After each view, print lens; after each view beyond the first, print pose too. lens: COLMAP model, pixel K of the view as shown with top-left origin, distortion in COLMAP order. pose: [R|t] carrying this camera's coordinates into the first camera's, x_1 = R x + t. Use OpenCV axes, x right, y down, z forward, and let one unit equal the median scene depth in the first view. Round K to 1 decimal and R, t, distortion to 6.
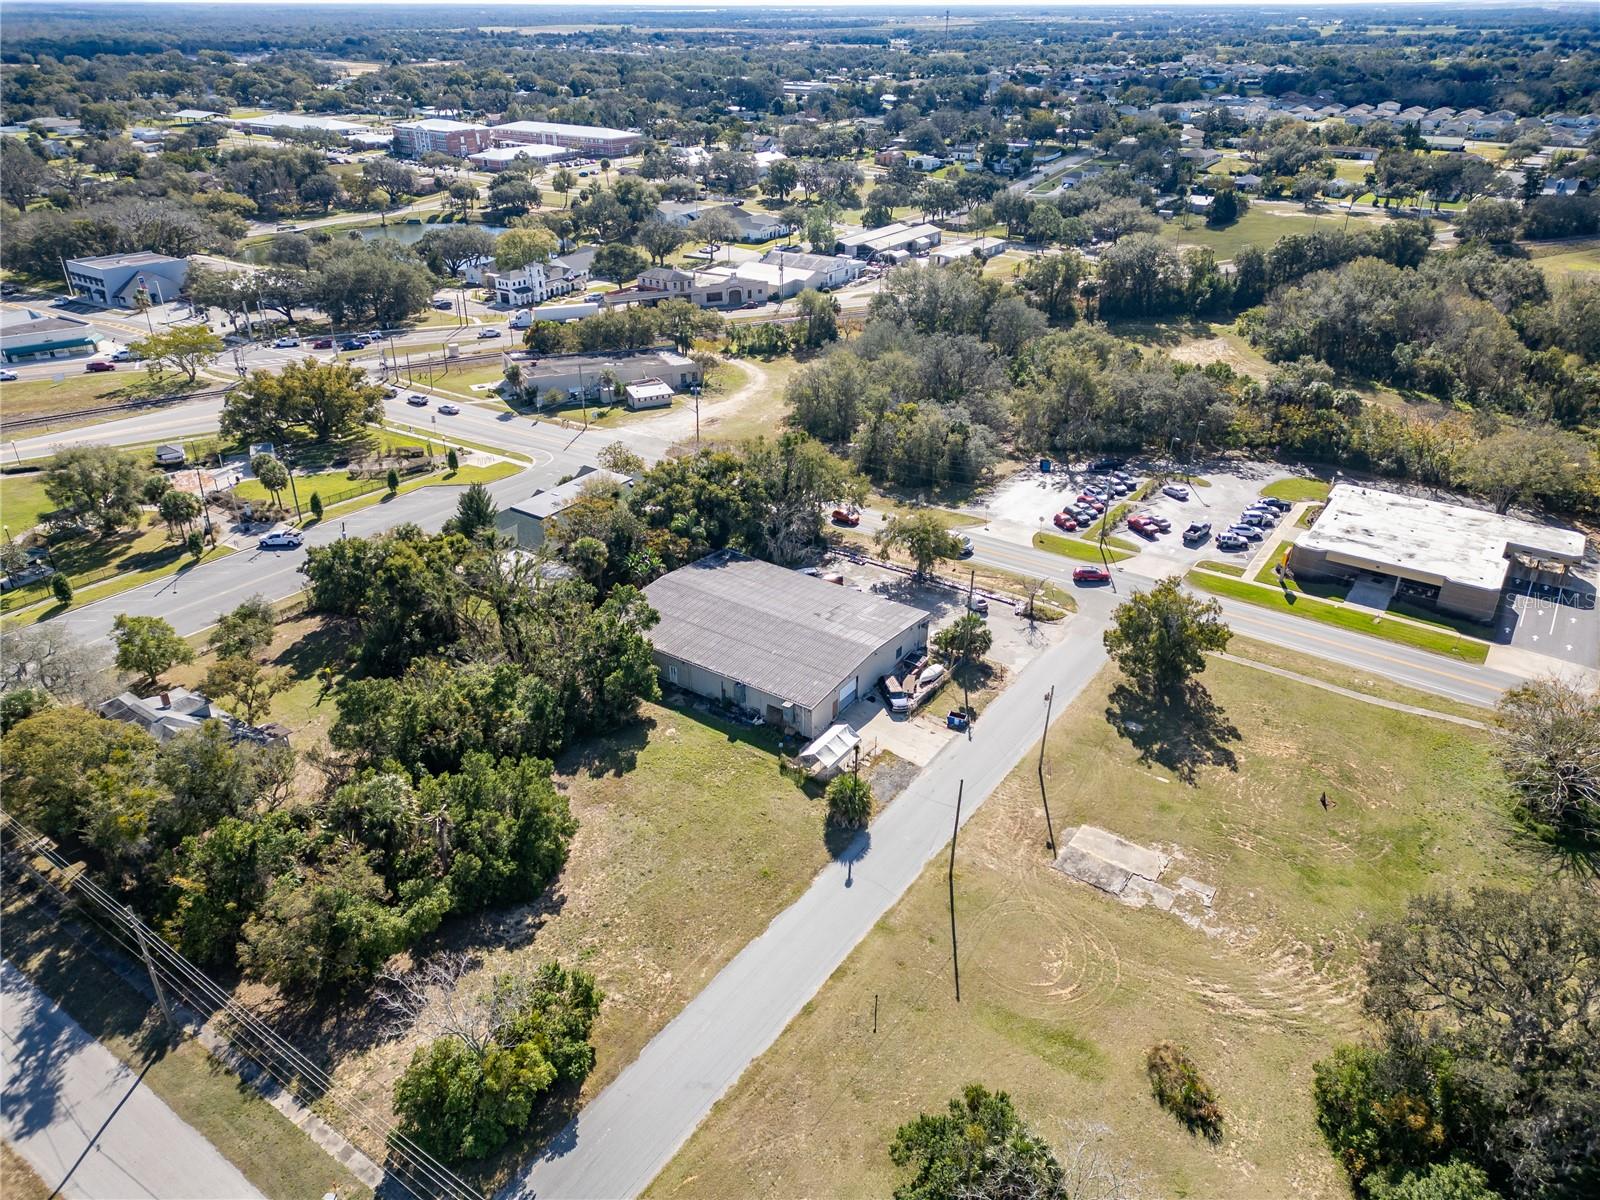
lens RADIAL K [[1108.9, 0, 800.0], [0, 1108.9, 600.0], [0, 0, 1]] dist [0.073137, -0.064436]
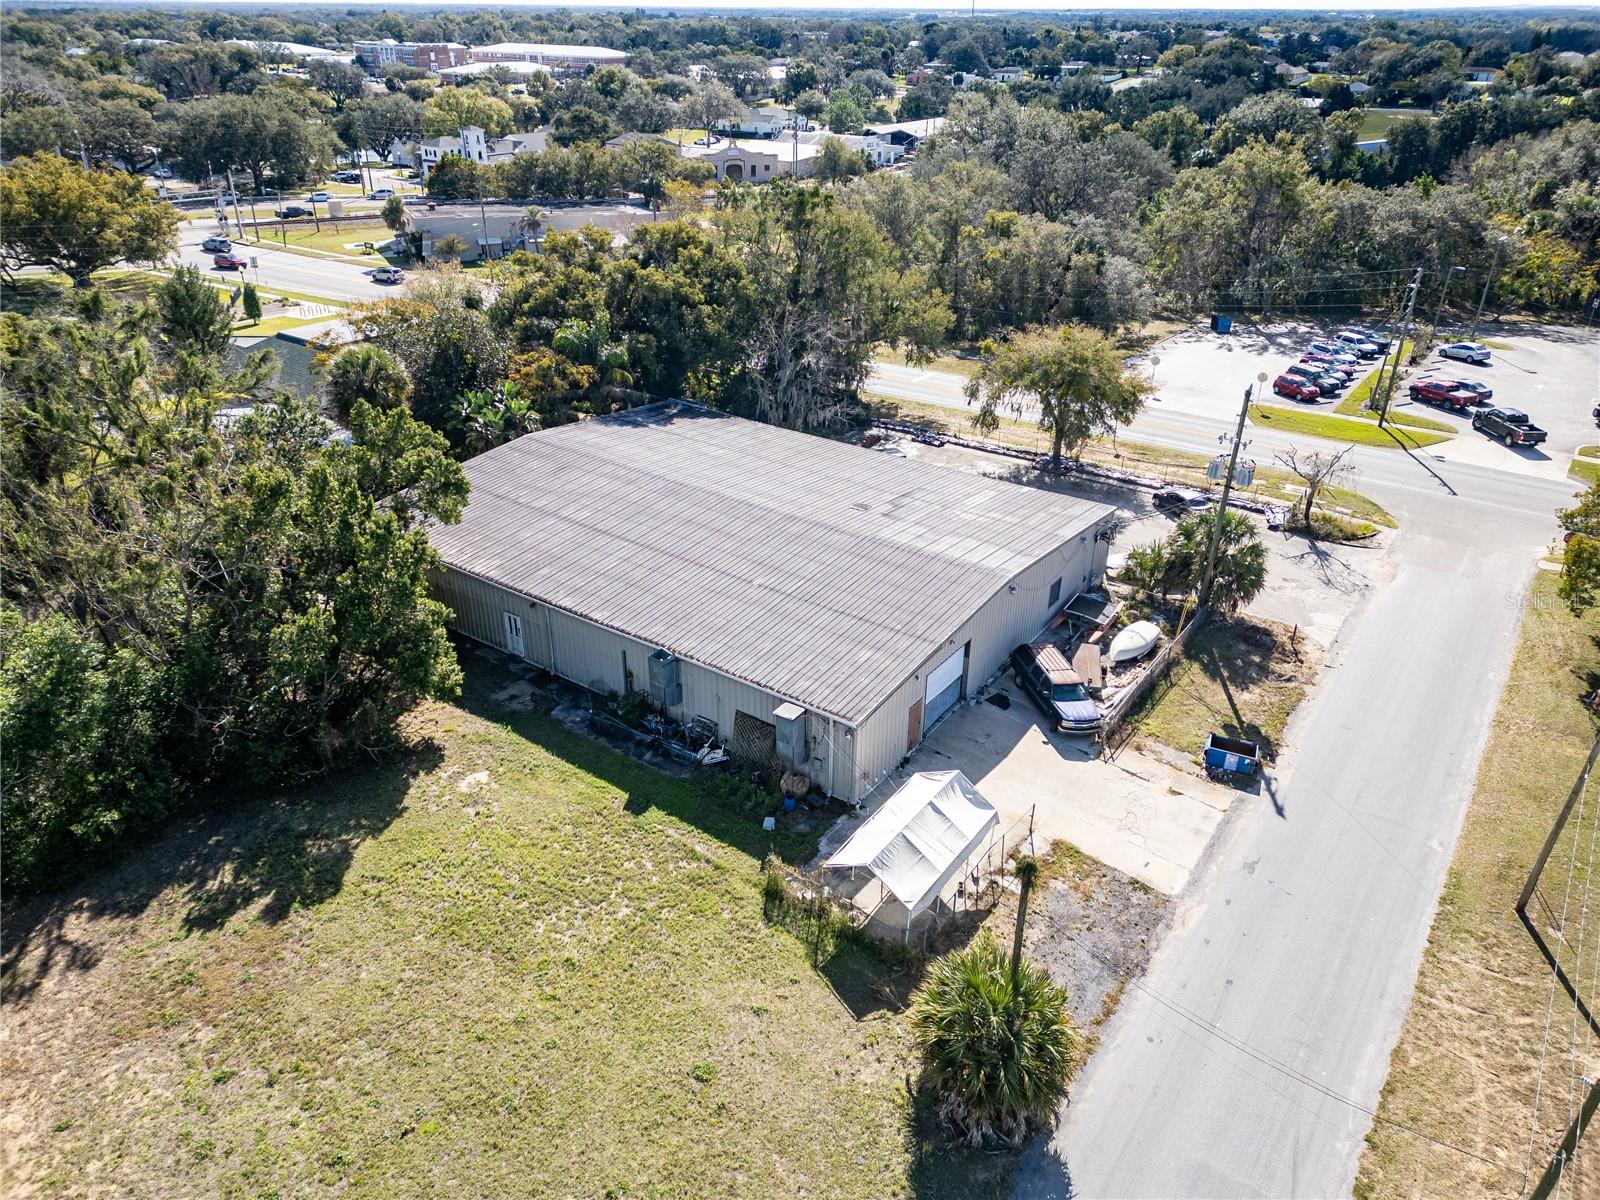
lens RADIAL K [[1108.9, 0, 800.0], [0, 1108.9, 600.0], [0, 0, 1]] dist [0.073137, -0.064436]
pose [[0.999869, 0.012283, -0.010498, -0.003783], [-0.012313, 0.999920, -0.002750, 0.051835], [0.010463, 0.002879, 0.999941, 0.564460]]
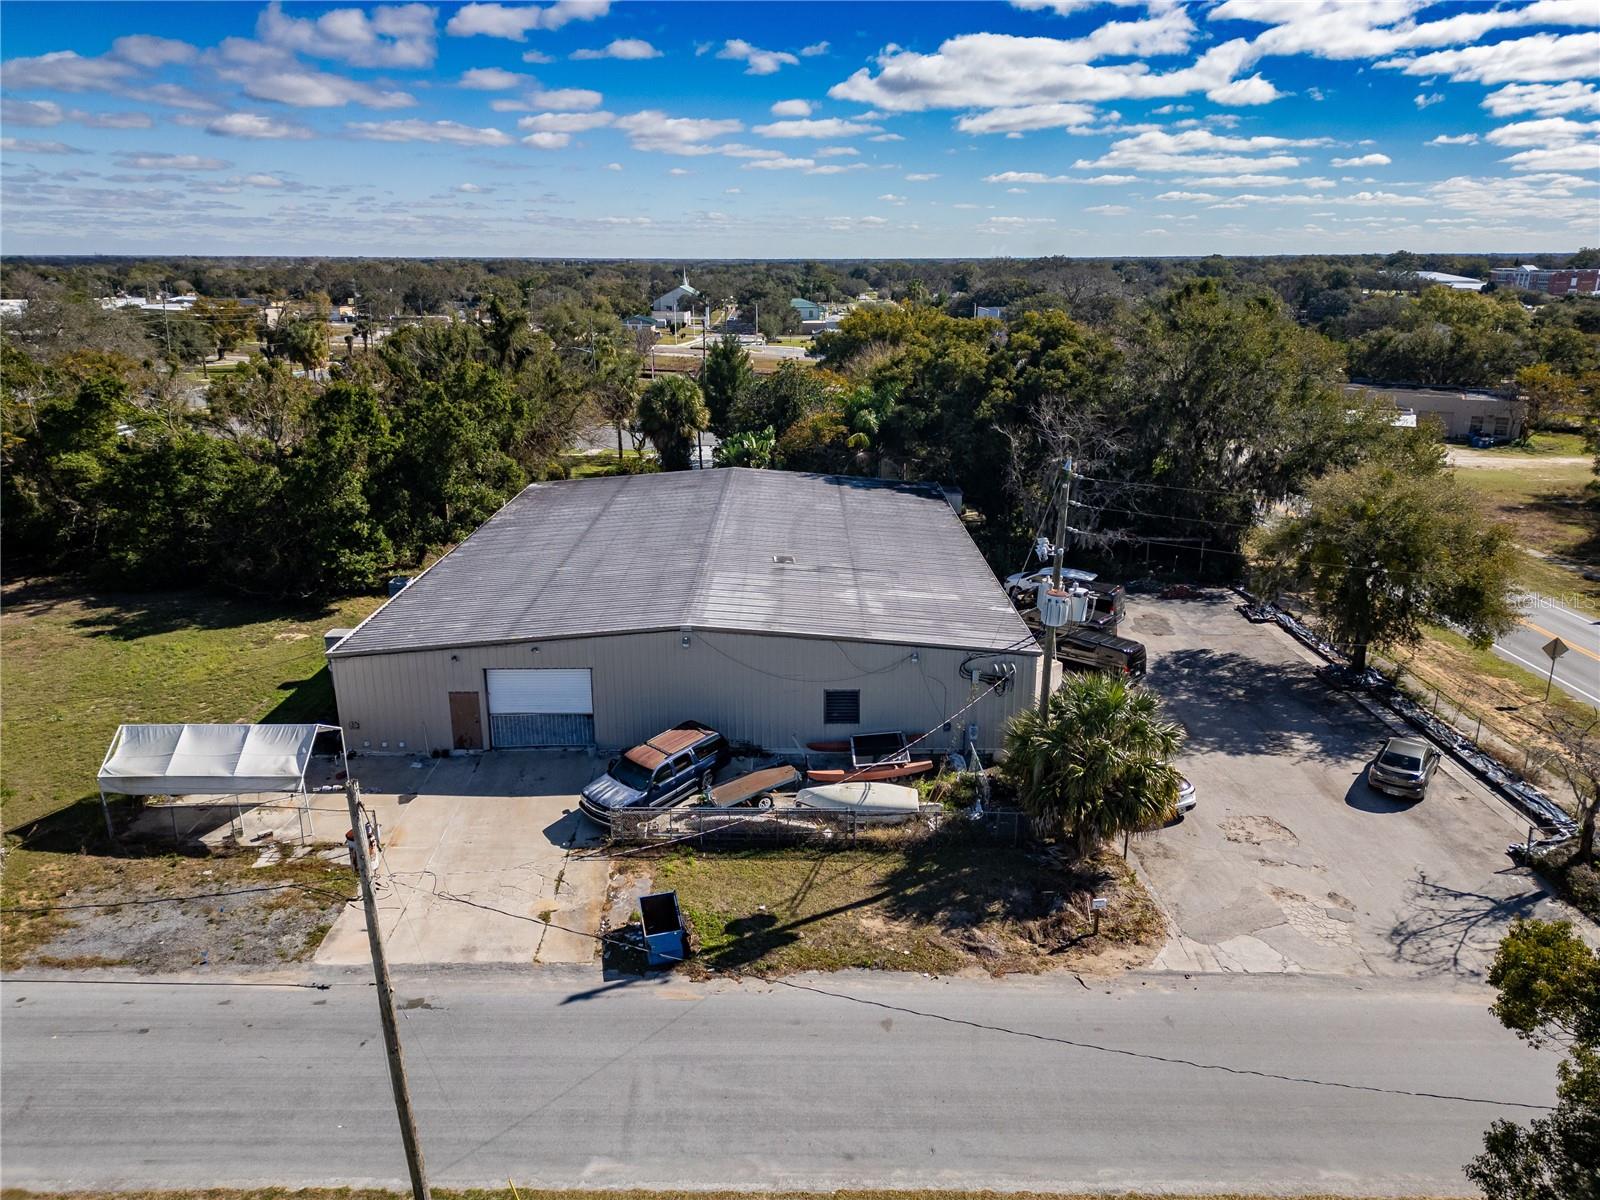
lens RADIAL K [[1108.9, 0, 800.0], [0, 1108.9, 600.0], [0, 0, 1]] dist [0.073137, -0.064436]
pose [[0.568695, 0.236762, -0.787737, 0.317704], [-0.382168, 0.924091, 0.001845, 0.023087], [0.728377, 0.299998, 0.616009, 0.780309]]
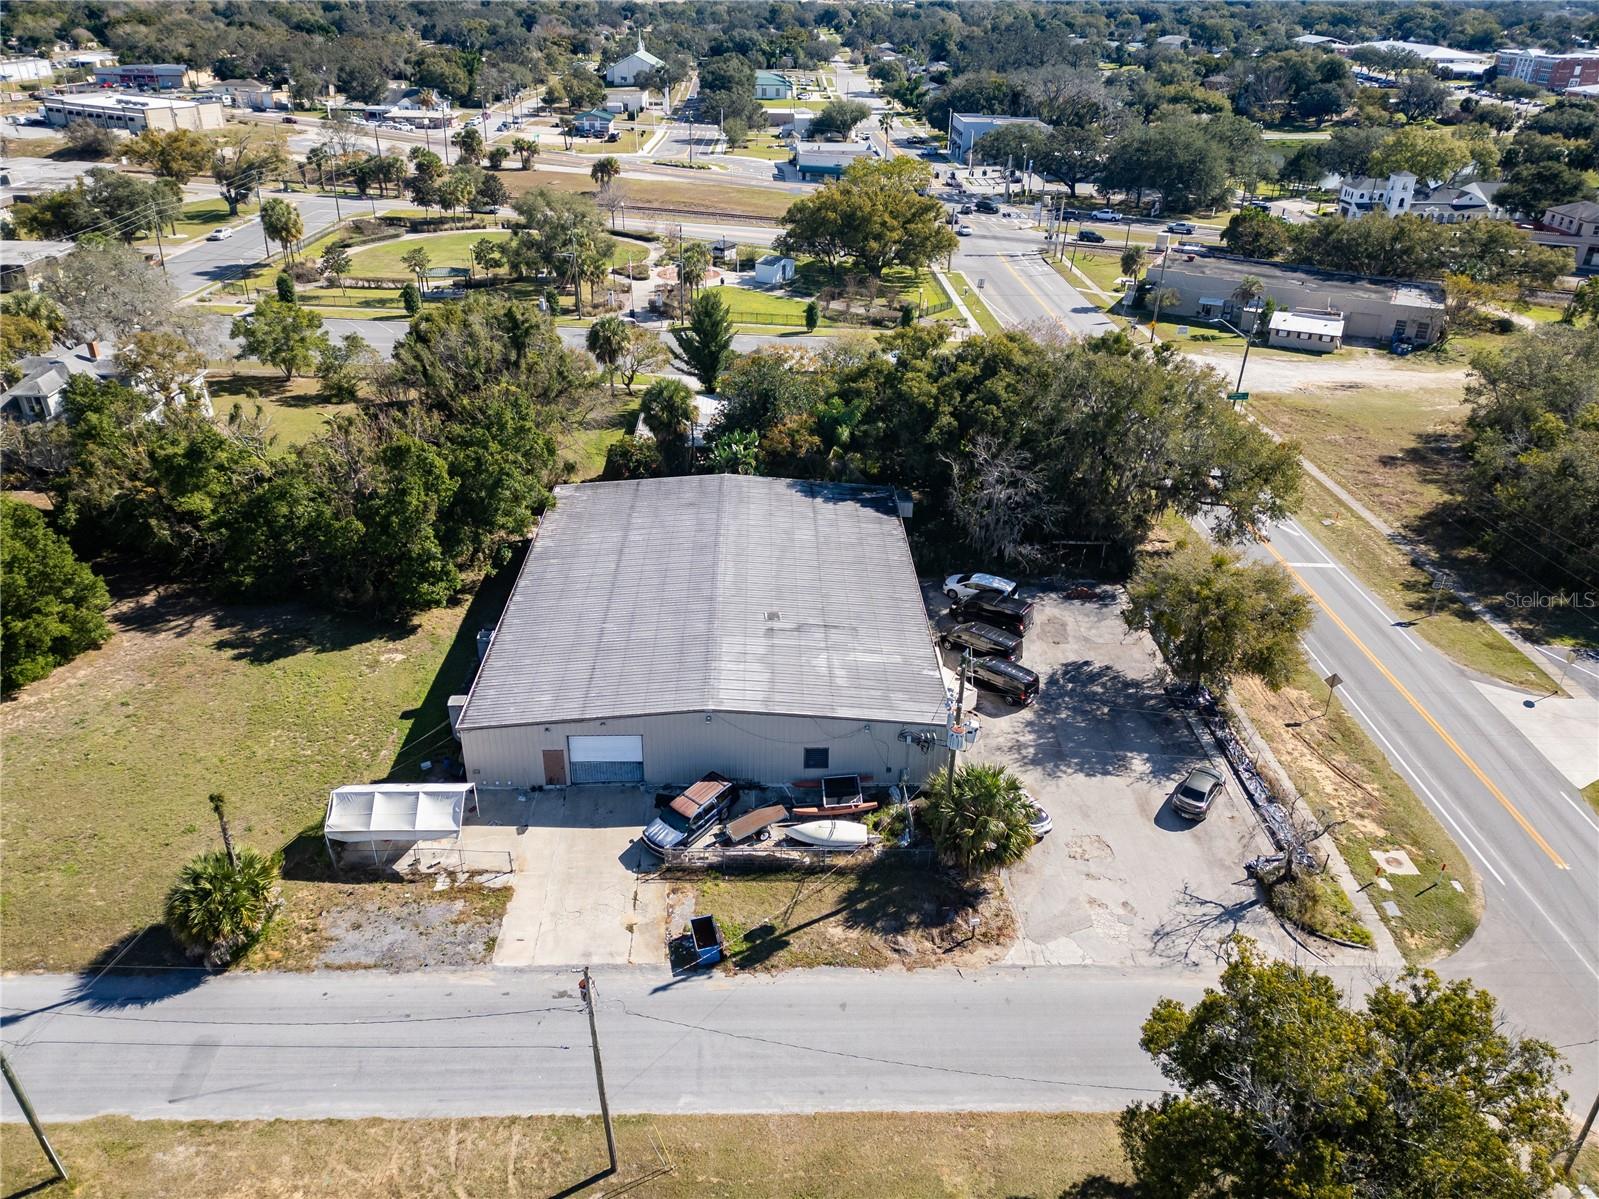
lens RADIAL K [[1146.9, 0, 799.5], [0, 1146.9, 599.5], [0, 0, 1]] dist [0.078070, -0.075357]
pose [[0.591506, 0.390454, -0.705455, 0.383879], [-0.389788, 0.904371, 0.173722, -0.088056], [0.705823, 0.172220, 0.687135, 0.656148]]
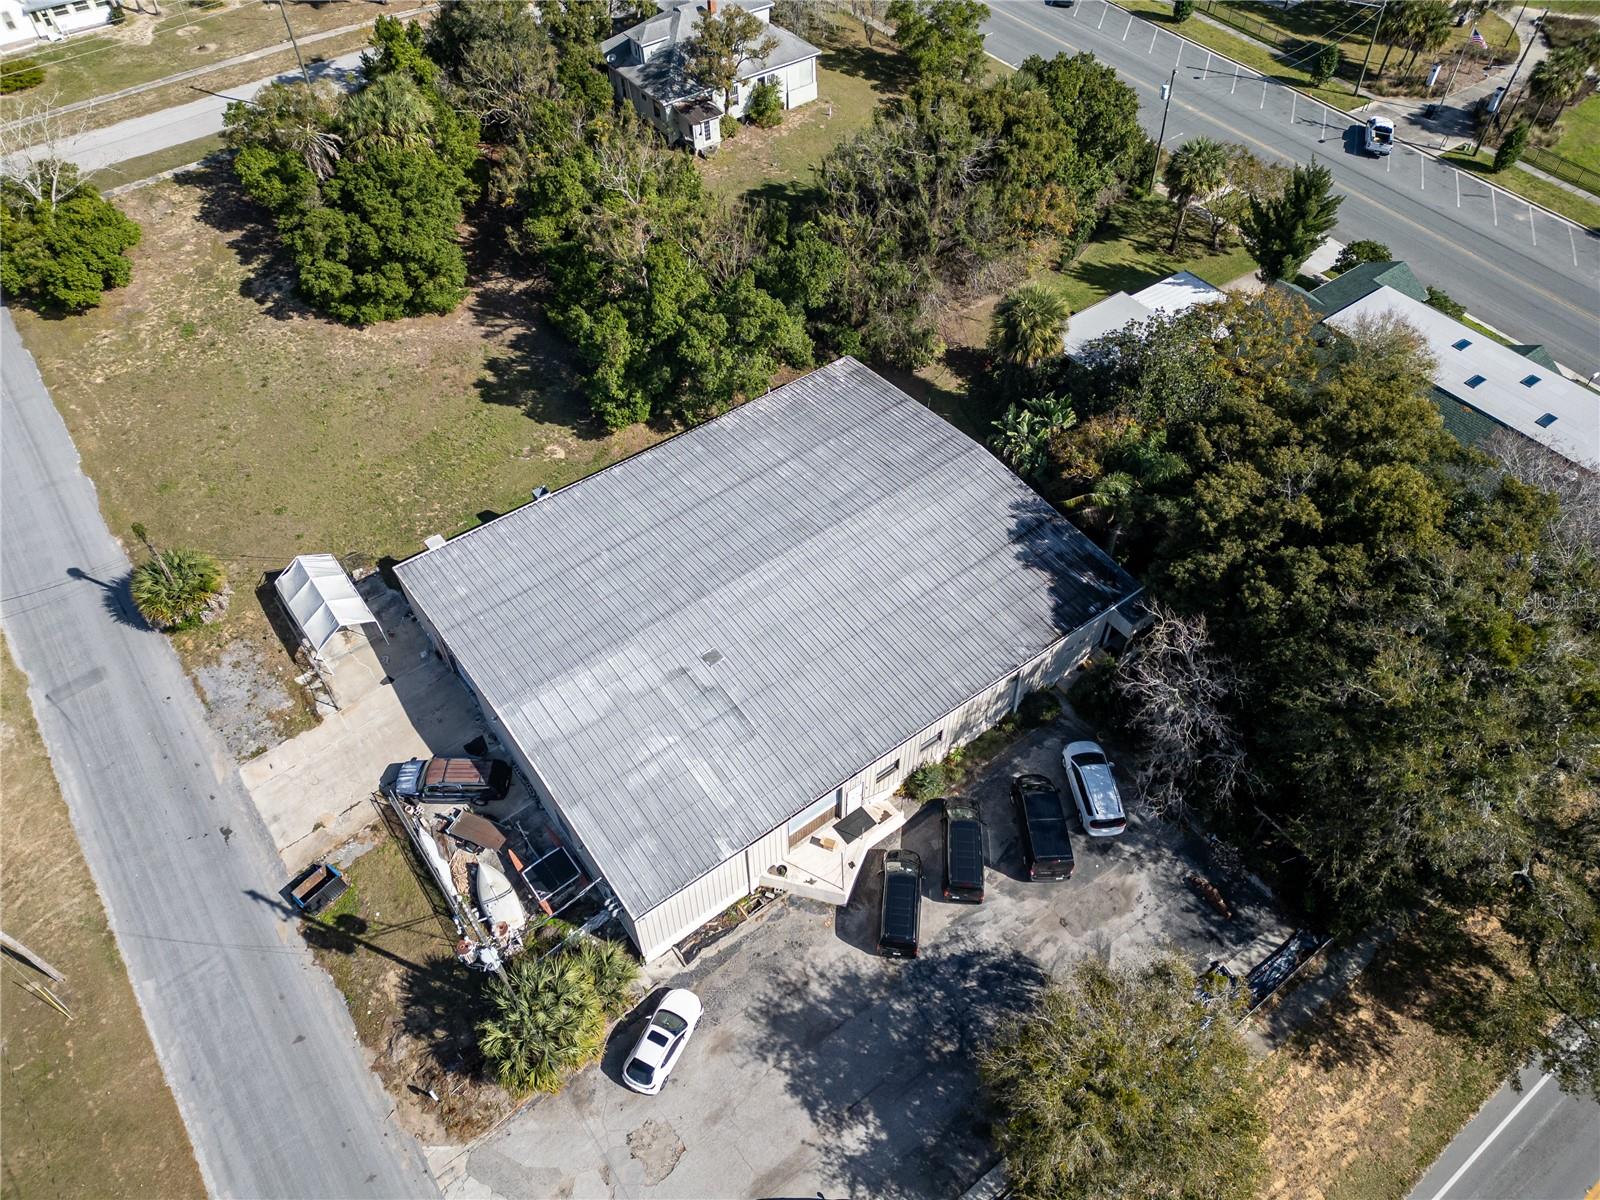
lens RADIAL K [[1108.9, 0, 800.0], [0, 1108.9, 600.0], [0, 0, 1]] dist [0.073137, -0.064436]
pose [[-0.324966, 0.716394, -0.617395, 0.251006], [-0.435274, 0.466273, 0.770147, -0.339225], [0.839603, 0.519007, 0.160305, 0.952442]]
